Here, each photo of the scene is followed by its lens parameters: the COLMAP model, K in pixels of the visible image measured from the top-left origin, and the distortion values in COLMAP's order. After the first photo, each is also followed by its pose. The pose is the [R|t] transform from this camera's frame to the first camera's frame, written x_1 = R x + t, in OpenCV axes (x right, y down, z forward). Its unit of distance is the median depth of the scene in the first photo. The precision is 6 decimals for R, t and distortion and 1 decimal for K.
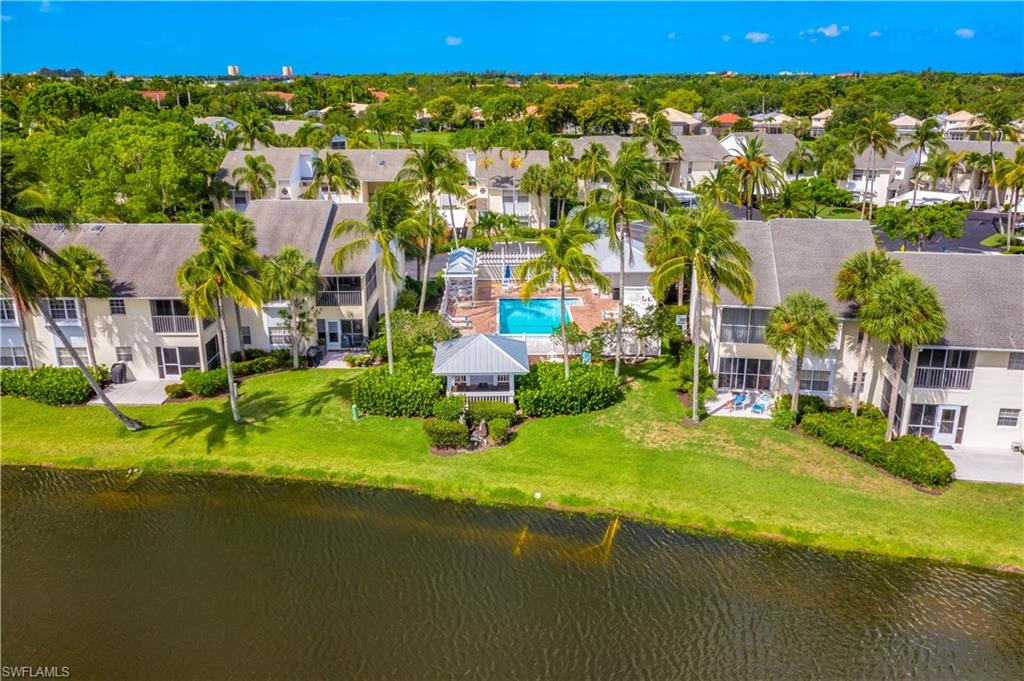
lens RADIAL K [[790.5, 0, 512.0], [0, 790.5, 340.5], [0, 0, 1]] dist [0.012107, 0.000355]
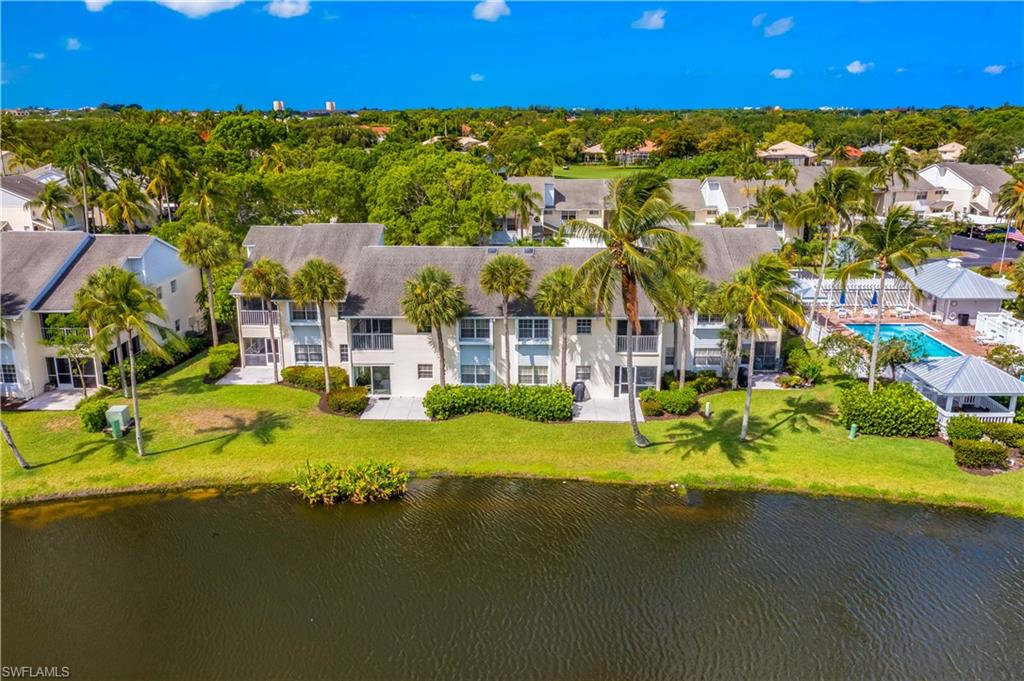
lens RADIAL K [[790.5, 0, 512.0], [0, 790.5, 340.5], [0, 0, 1]] dist [0.012107, 0.000355]
pose [[0.999686, 0.007666, -0.023840, -0.554703], [-0.008625, 0.999146, -0.040415, 0.017452], [0.023510, 0.040608, 0.998899, -0.024231]]
